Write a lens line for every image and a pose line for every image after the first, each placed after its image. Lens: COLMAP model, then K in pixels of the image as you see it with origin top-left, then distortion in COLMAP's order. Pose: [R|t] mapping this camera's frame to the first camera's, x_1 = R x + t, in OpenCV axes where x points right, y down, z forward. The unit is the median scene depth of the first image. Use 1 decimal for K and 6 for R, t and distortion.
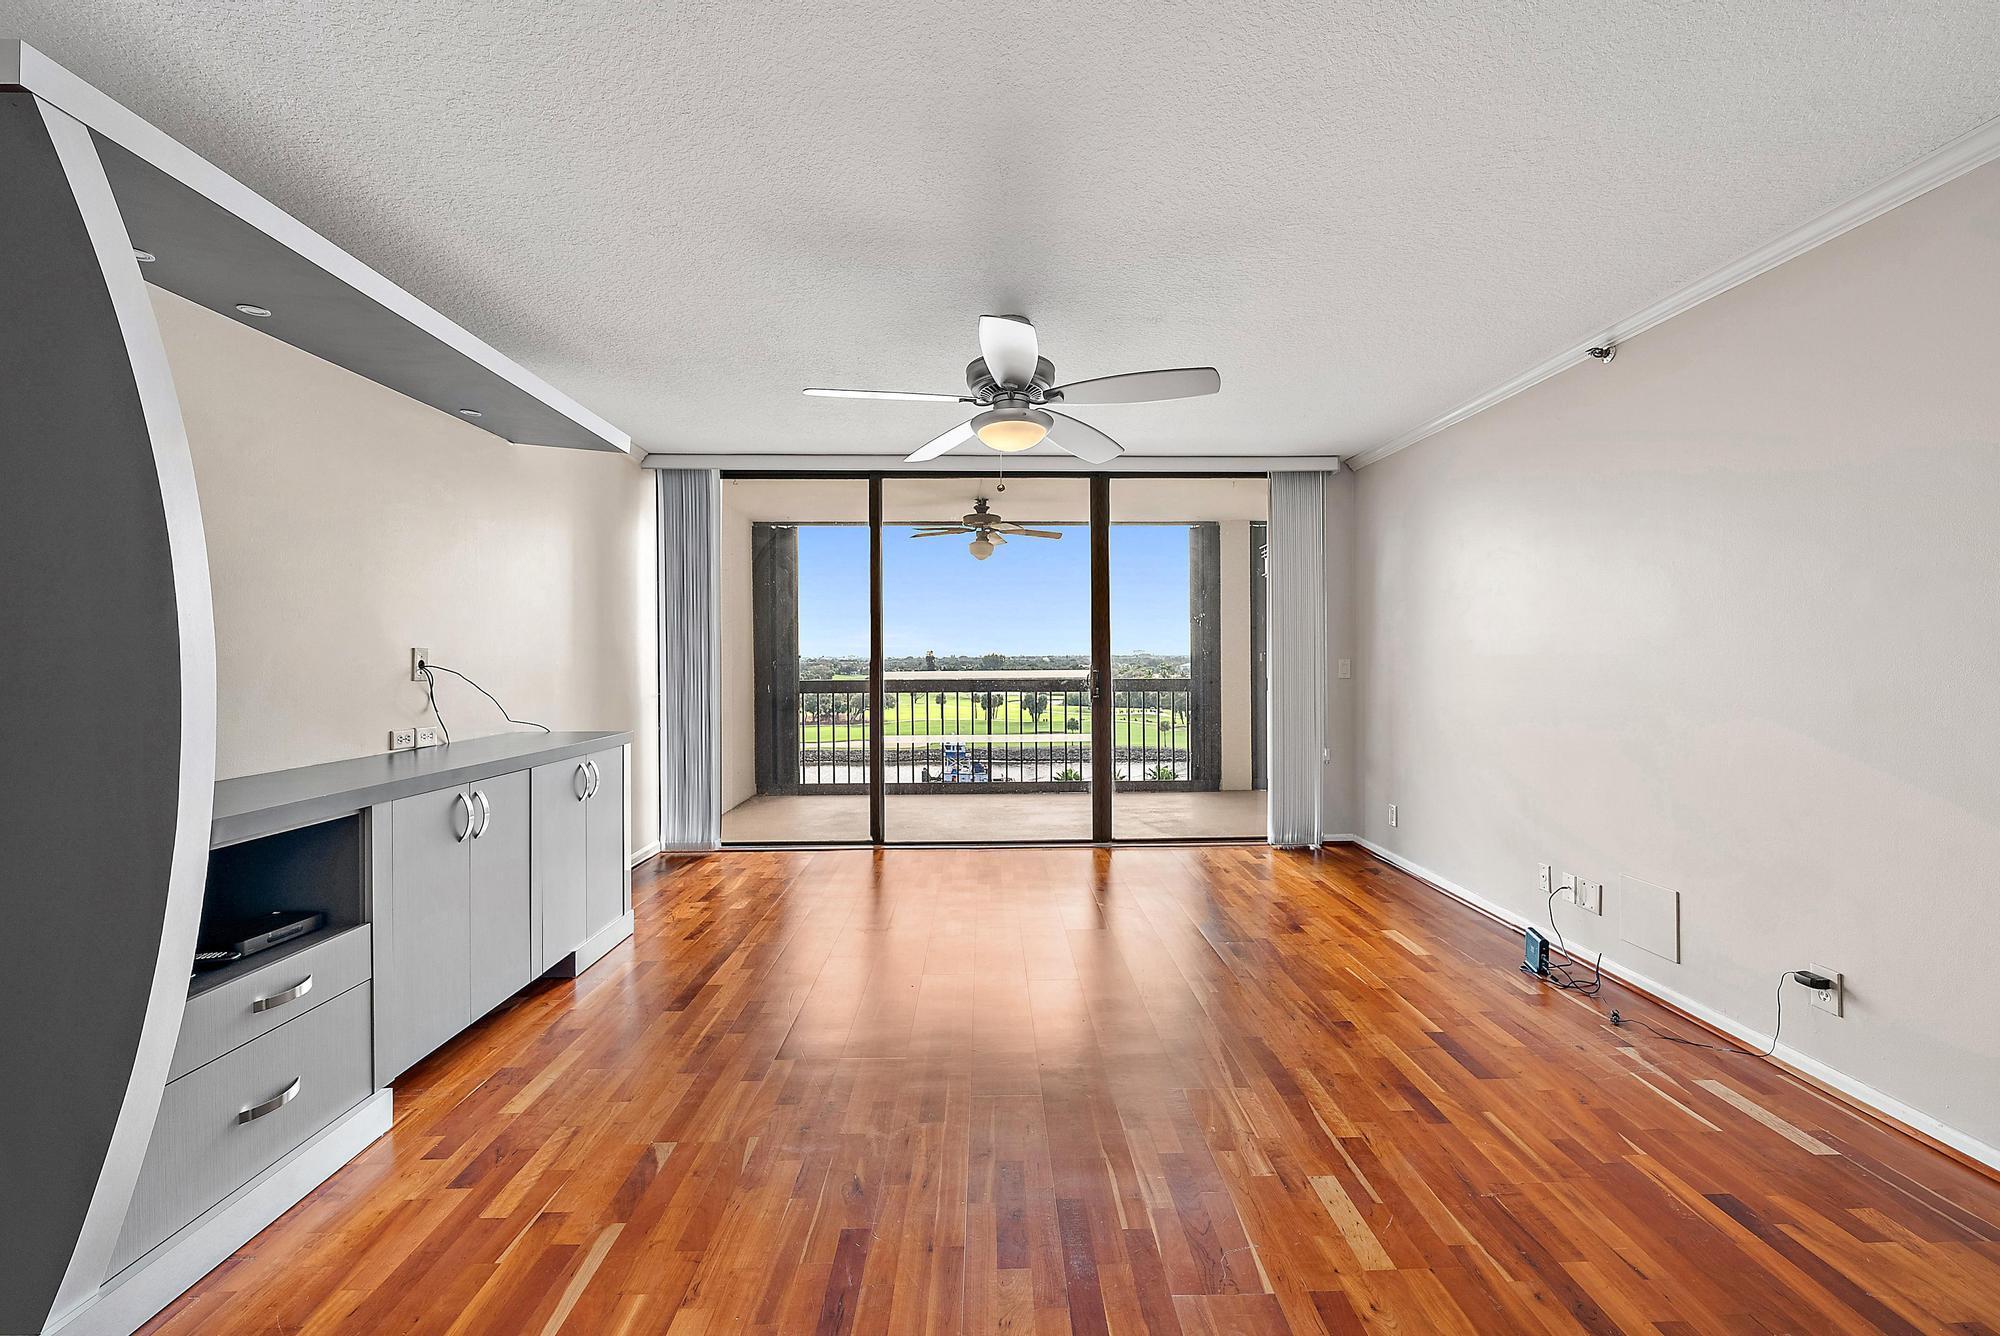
lens RADIAL K [[803.4, 0, 1015.3], [0, 803.4, 659.5], [0, 0, 1]] dist [-0.000810, 0.000107]
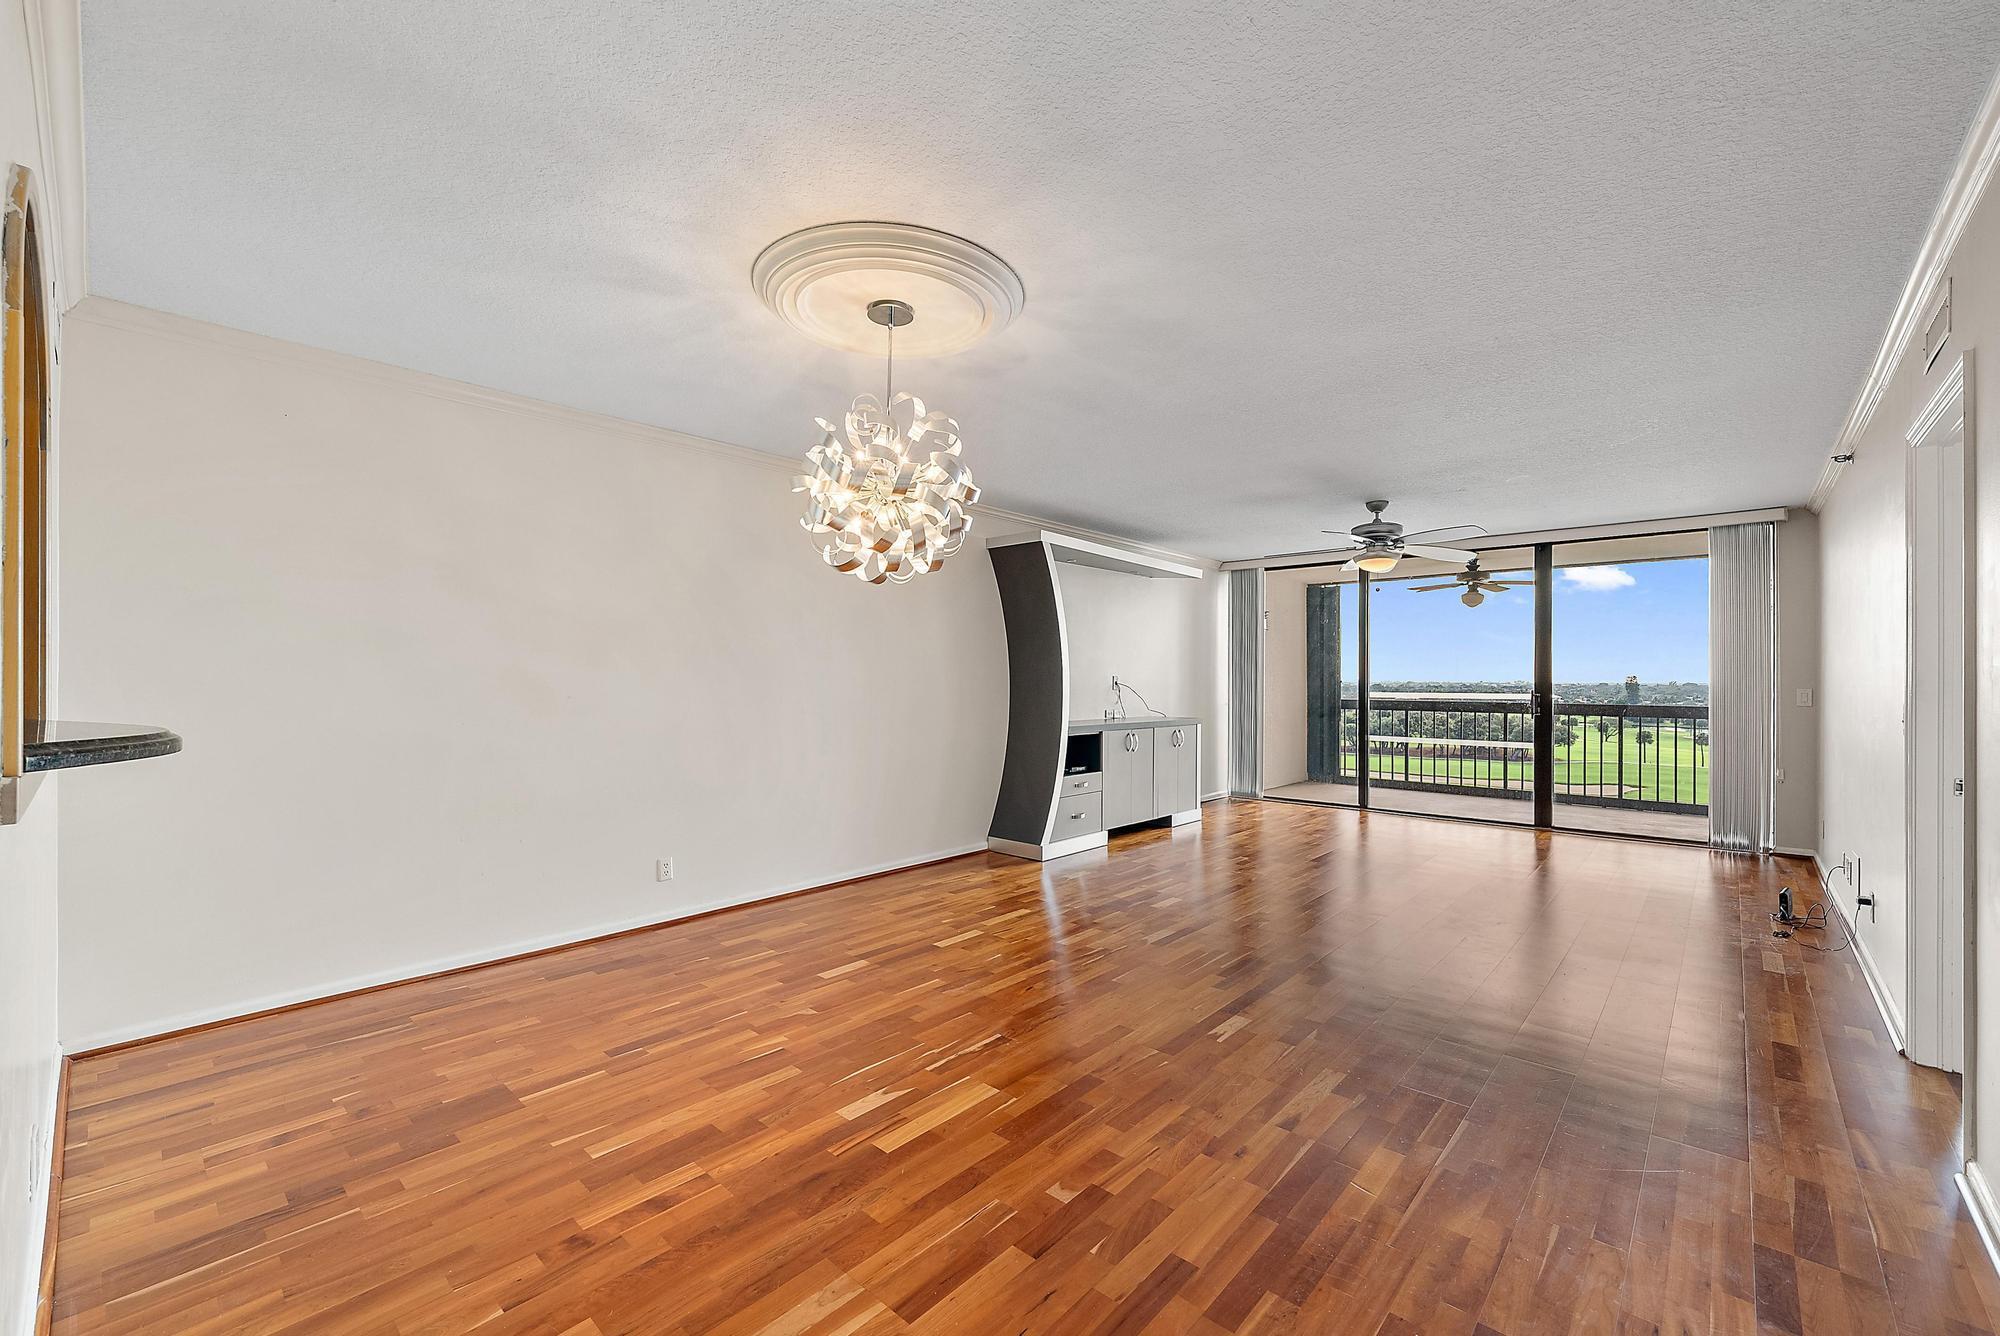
lens RADIAL K [[820.3, 0, 1000.4], [0, 820.3, 676.8], [0, 0, 1]] dist [-0.001143, -0.000228]
pose [[0.720602, 0.005873, -0.693324, 0.580613], [-0.011527, 0.999927, -0.003510, -0.000020], [0.693253, 0.010521, 0.720618, -0.822579]]
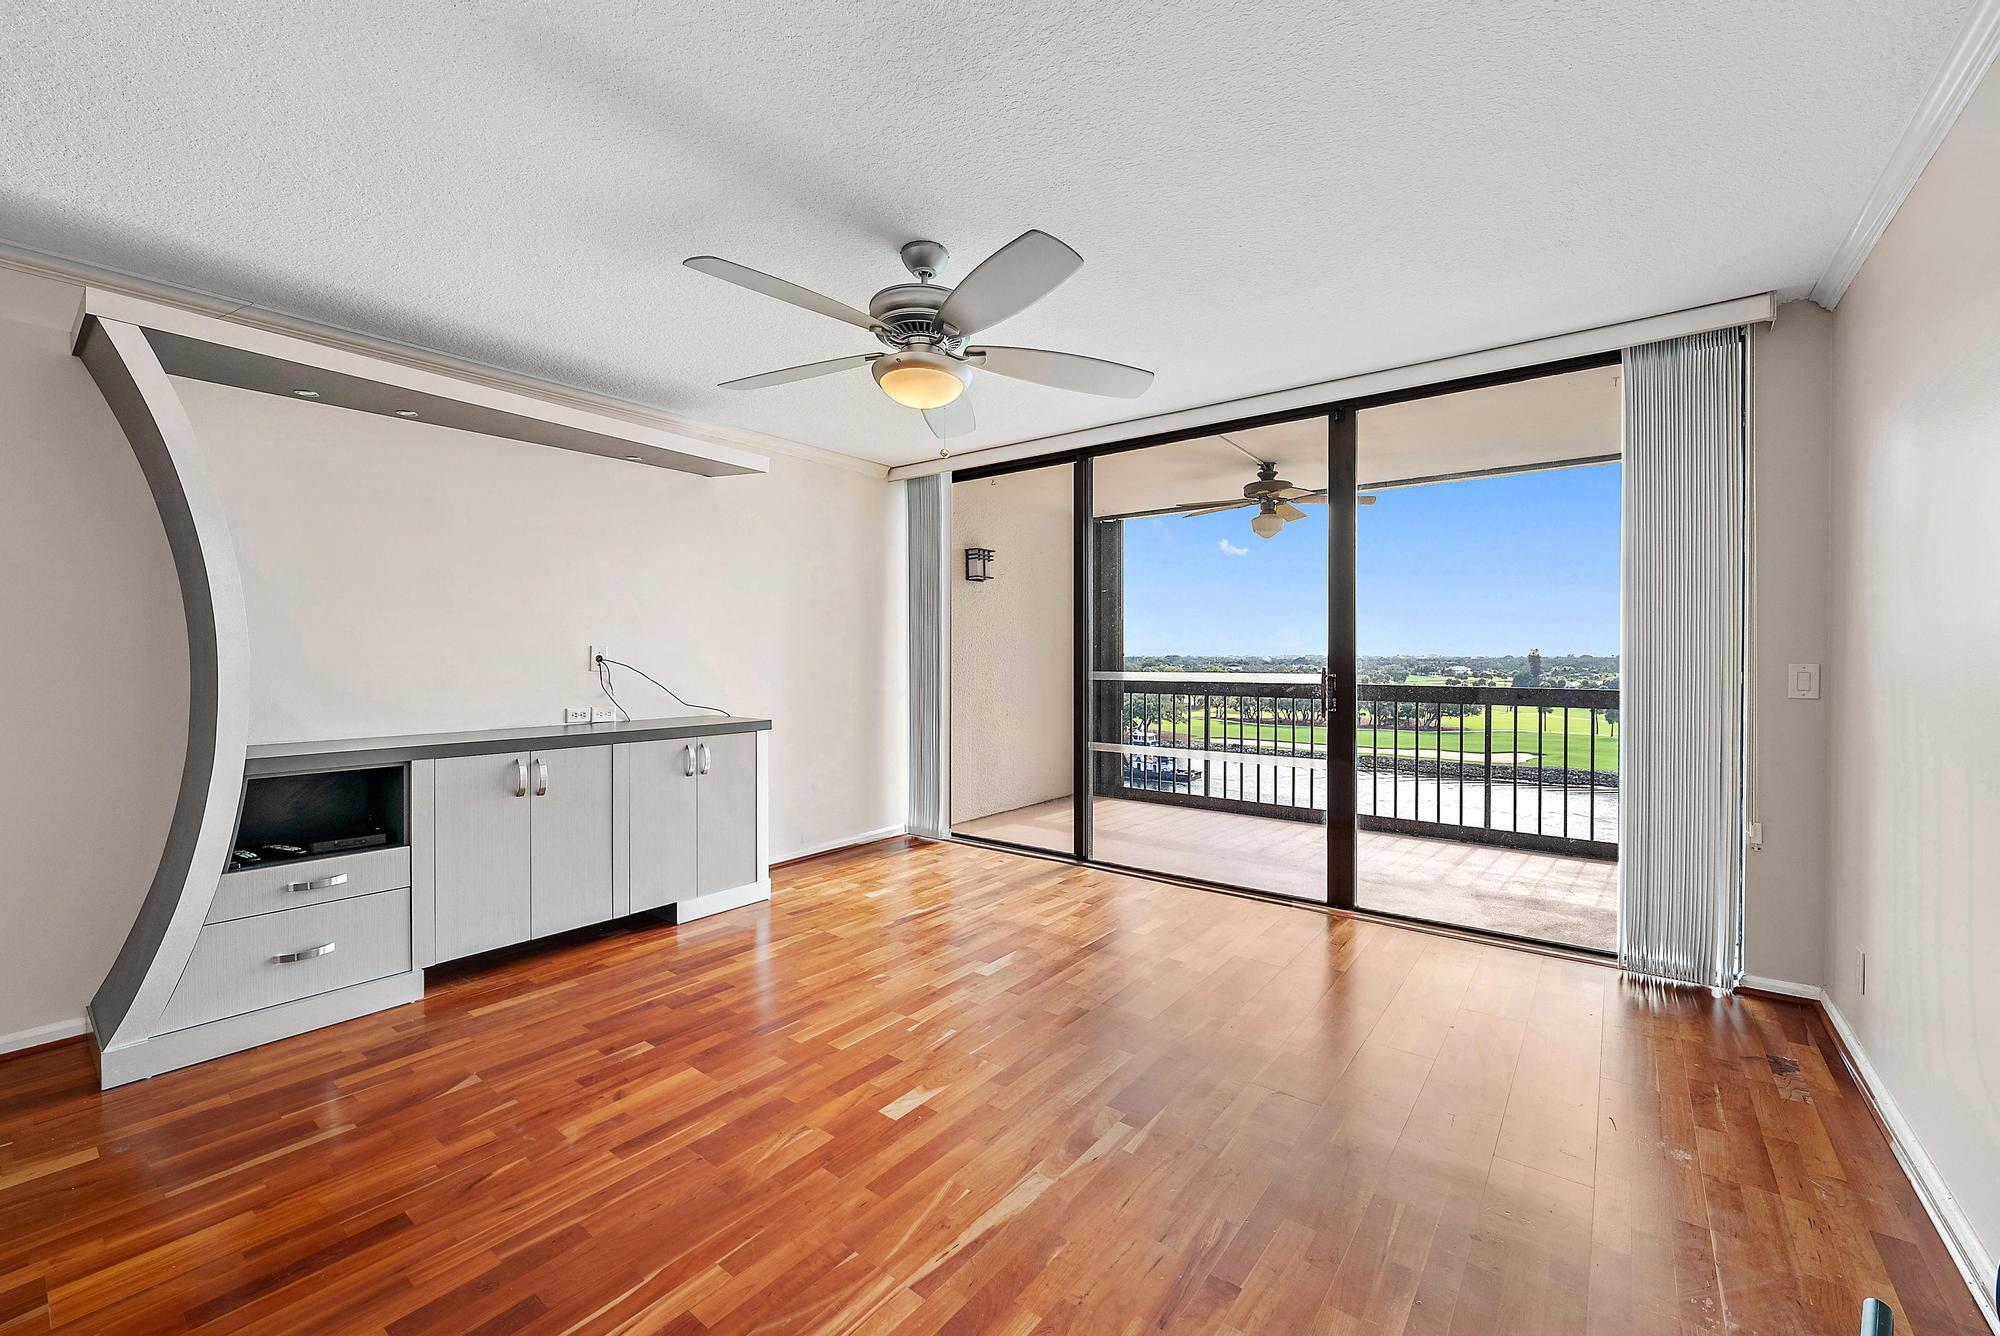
lens RADIAL K [[808.8, 0, 1001.2], [0, 808.8, 663.3], [0, 0, 1]] dist [-0.000935, 0.000058]
pose [[0.769476, 0.011377, -0.638575, 0.502311], [-0.007024, 0.999932, 0.009352, -0.002297], [0.638638, -0.002711, 0.769503, 0.343524]]
